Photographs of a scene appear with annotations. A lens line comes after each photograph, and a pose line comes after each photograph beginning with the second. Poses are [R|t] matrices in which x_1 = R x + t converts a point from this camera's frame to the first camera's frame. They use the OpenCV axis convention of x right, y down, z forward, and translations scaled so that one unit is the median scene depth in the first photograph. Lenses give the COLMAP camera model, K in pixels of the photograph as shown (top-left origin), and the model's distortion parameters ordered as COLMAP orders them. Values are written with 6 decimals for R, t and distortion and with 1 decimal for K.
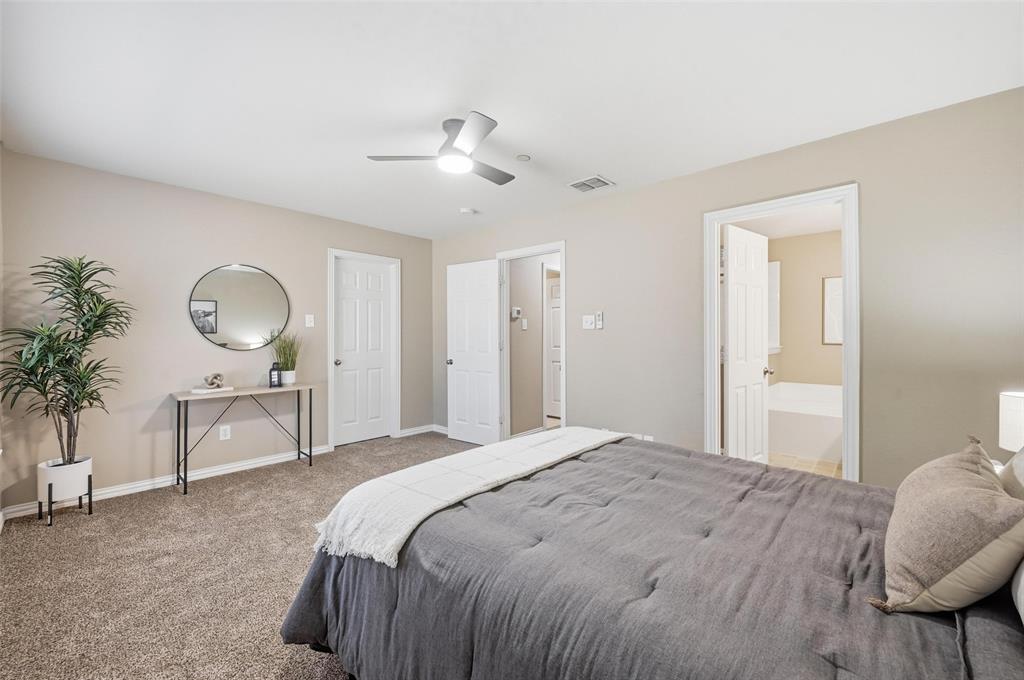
lens RADIAL K [[407.5, 0, 506.5], [0, 407.5, 335.2], [0, 0, 1]] dist [0.000533, 0.000530]
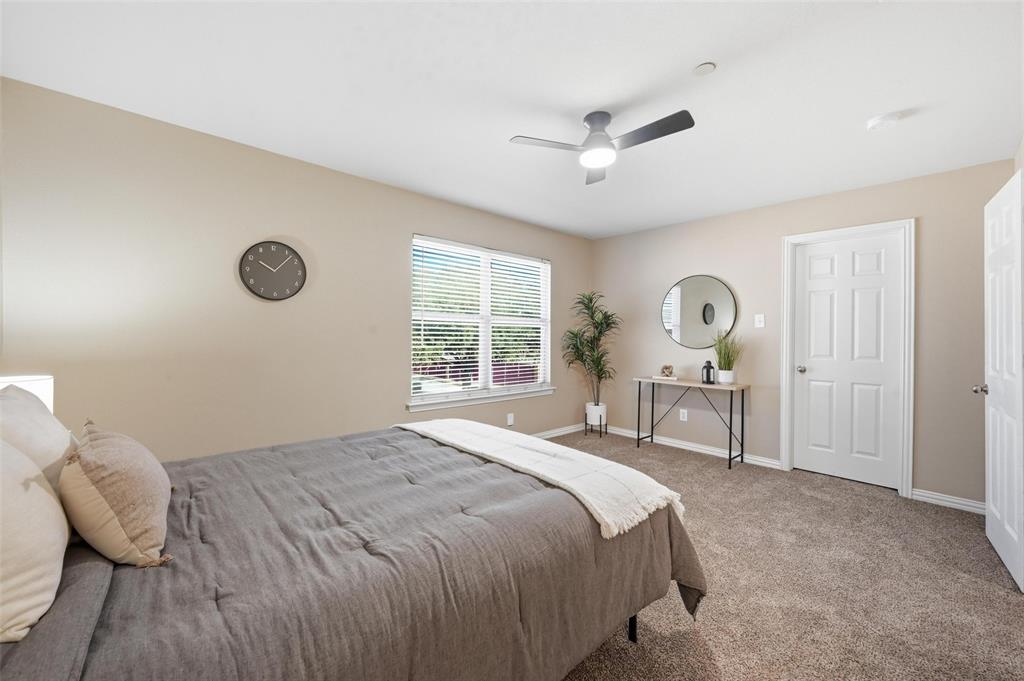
lens RADIAL K [[407.5, 0, 508.9], [0, 407.5, 335.4], [0, 0, 1]] dist [0.000533, 0.000530]
pose [[-0.083345, -0.002125, -0.996518, 0.566646], [-0.012970, 0.999915, -0.001048, 0.007629], [0.996436, 0.012838, -0.083366, 0.570264]]
